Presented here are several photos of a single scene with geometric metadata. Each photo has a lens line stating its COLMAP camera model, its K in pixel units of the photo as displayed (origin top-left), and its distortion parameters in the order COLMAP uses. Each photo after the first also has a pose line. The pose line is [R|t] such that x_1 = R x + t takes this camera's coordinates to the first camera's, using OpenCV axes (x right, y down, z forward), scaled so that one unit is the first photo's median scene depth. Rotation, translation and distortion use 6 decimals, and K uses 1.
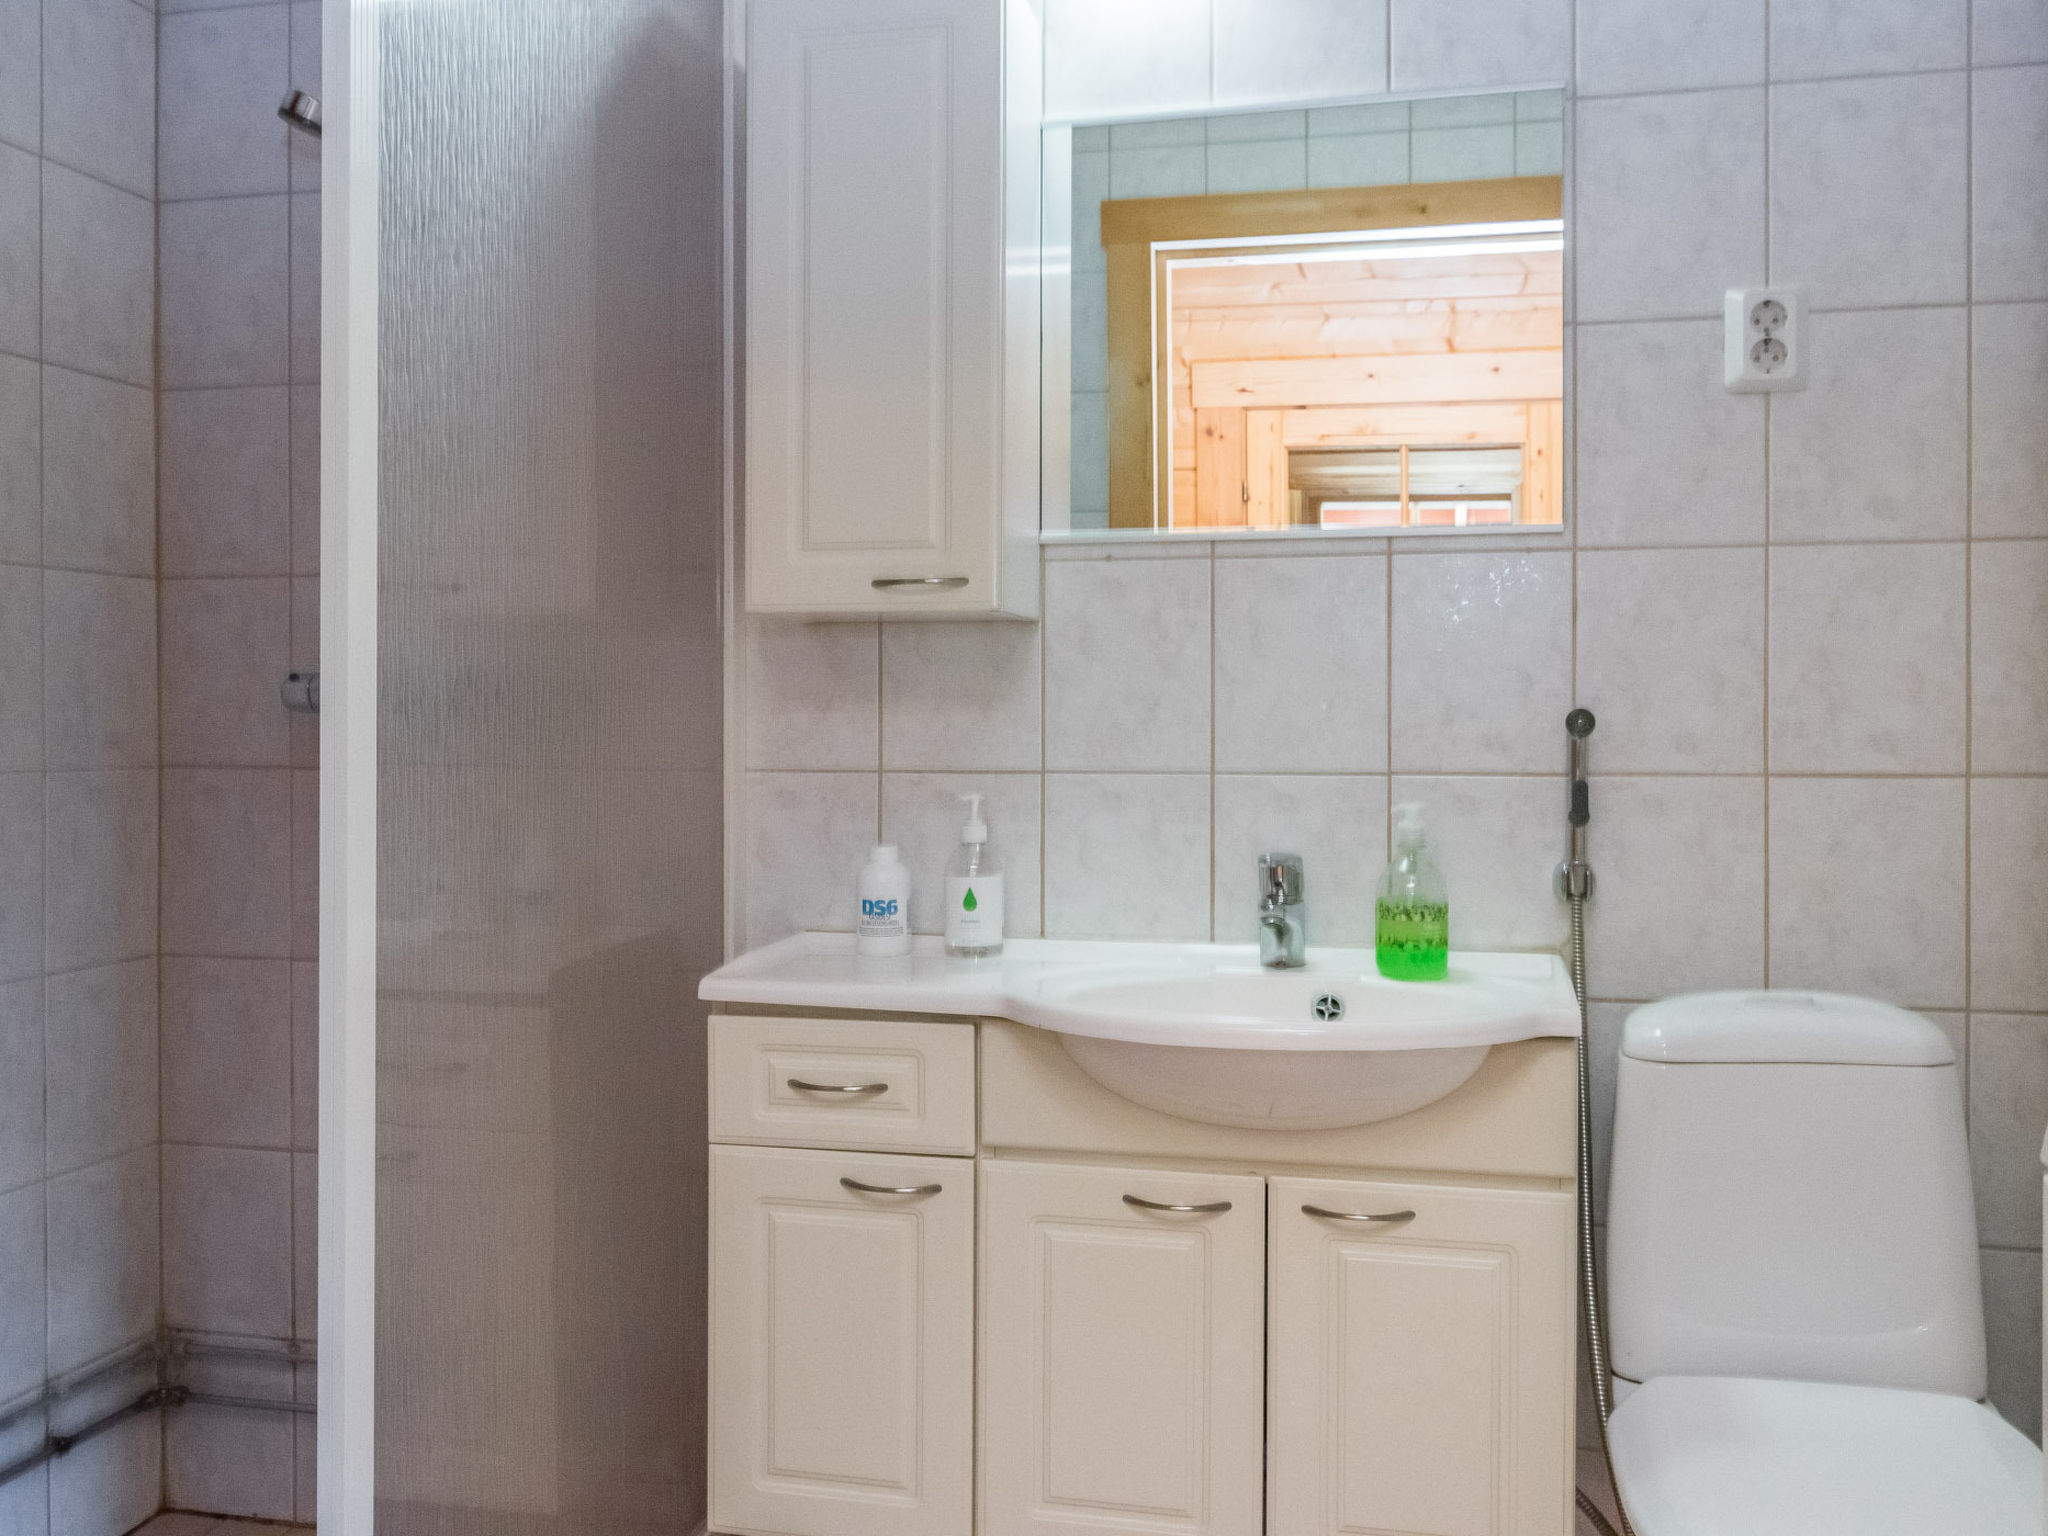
lens RADIAL K [[1790.7, 0, 1022.9], [0, 1790.7, 735.6], [0, 0, 1]] dist [-0.005193, 0.001526]
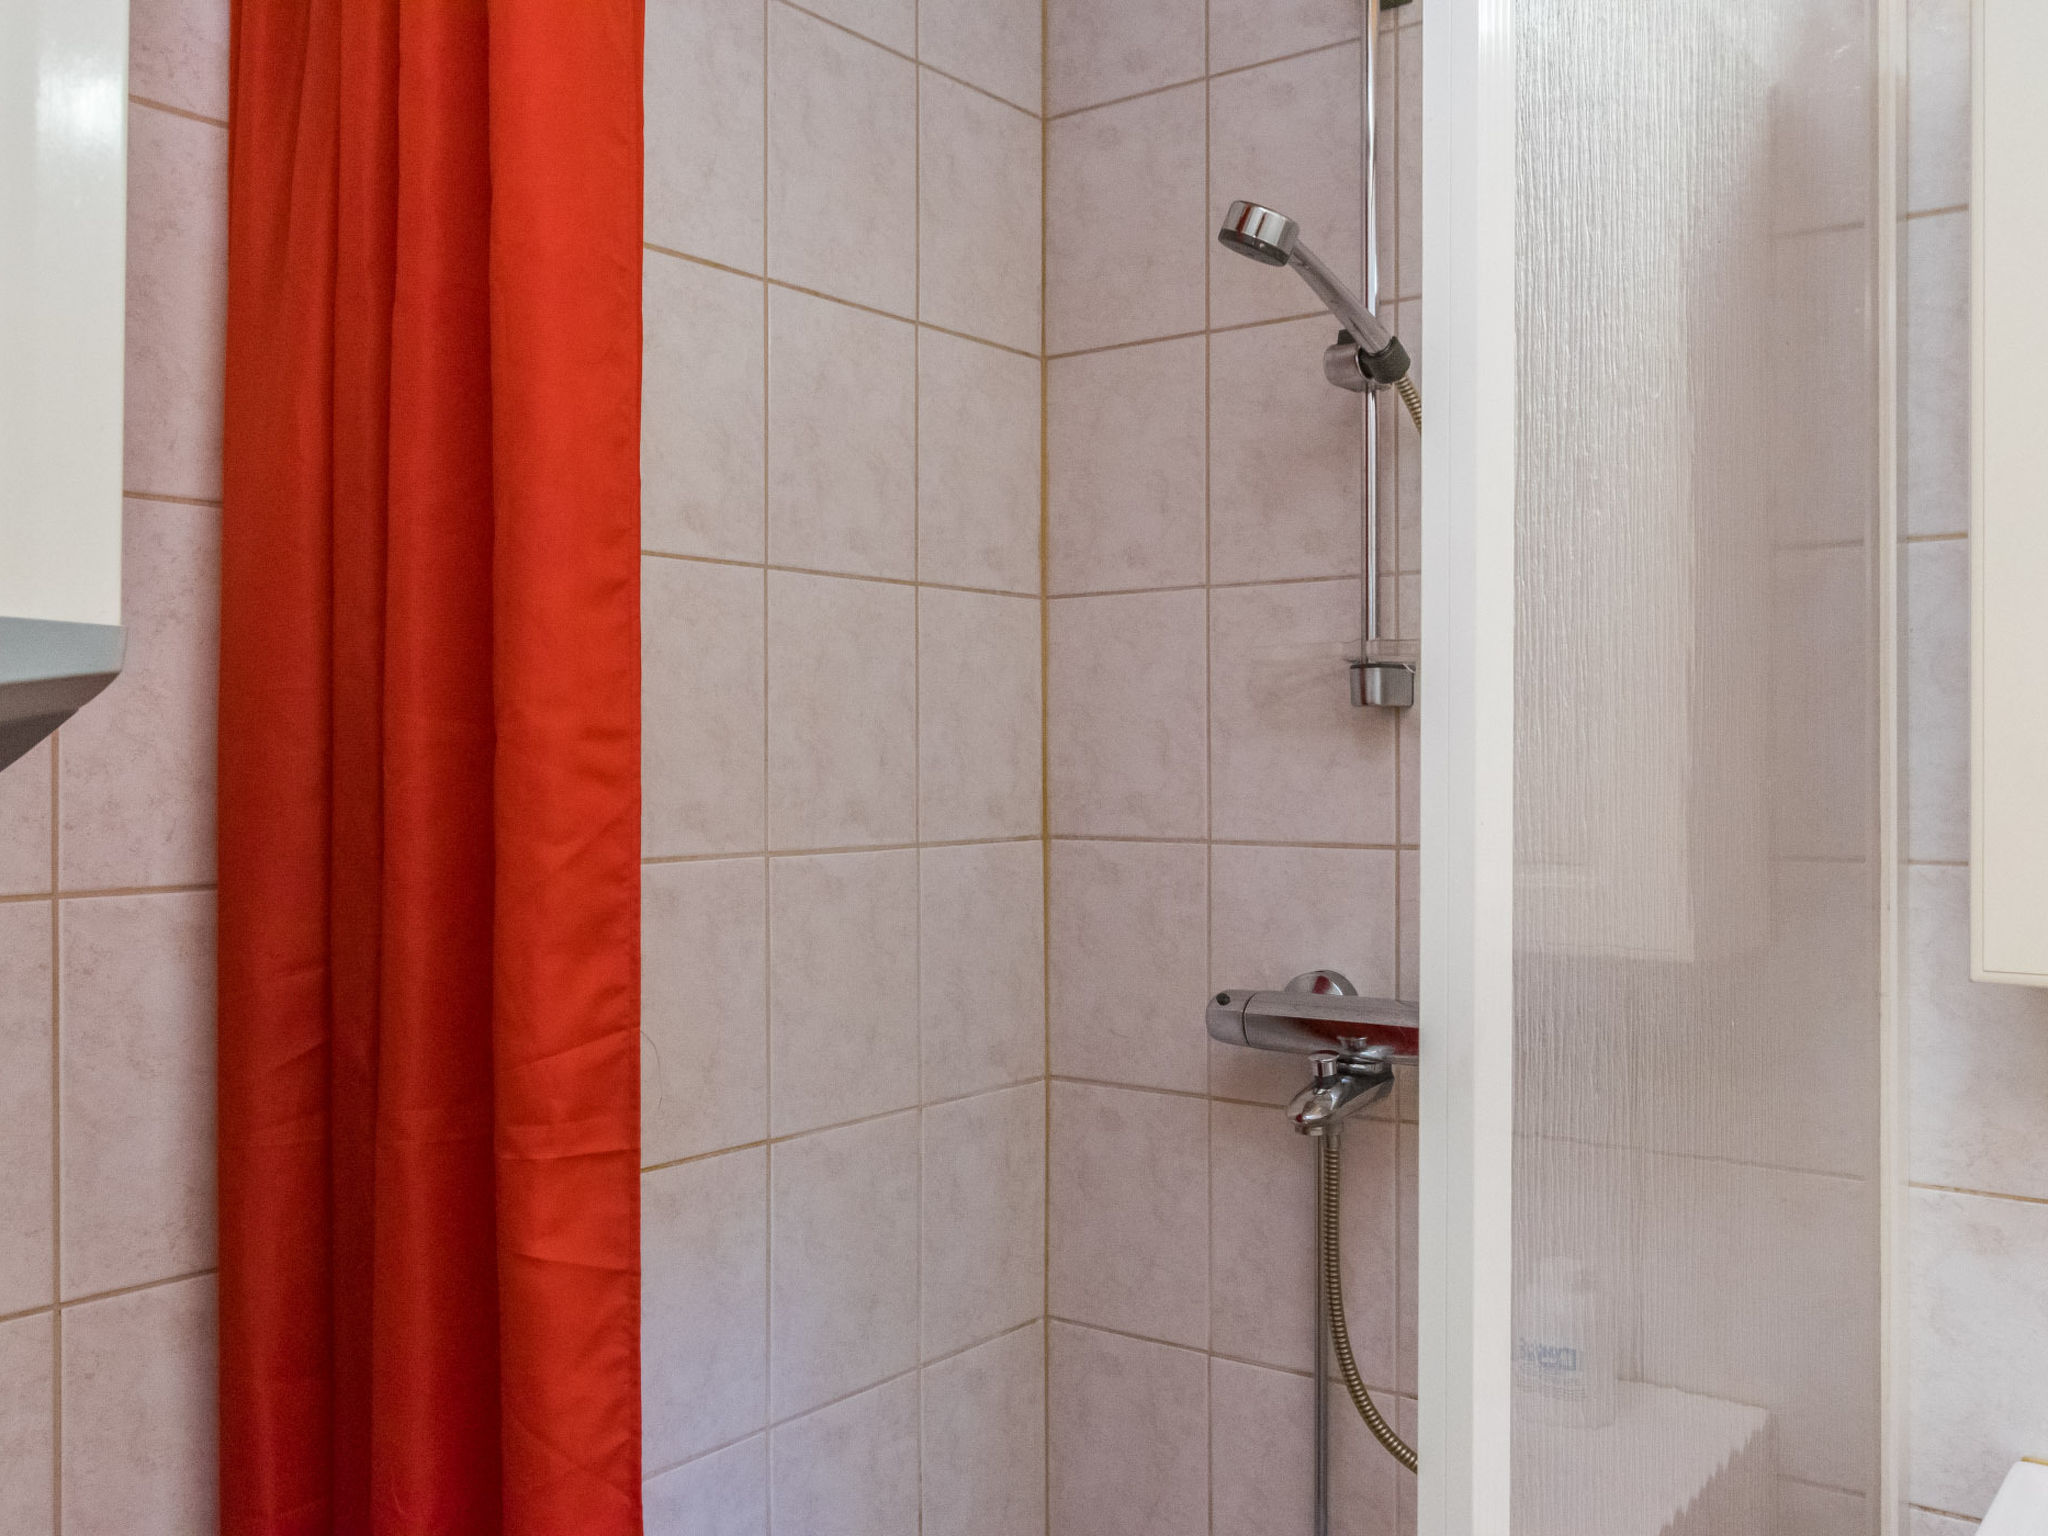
lens RADIAL K [[1843.8, 0, 1024.0], [0, 1843.8, 768.0], [0, 0, 1]] dist [-0.003742, 0.002519]
pose [[0.911256, -0.001507, -0.411837, -0.160393], [-0.000576, 0.999988, -0.004932, -0.115849], [0.411839, 0.004732, 0.911244, 0.261453]]
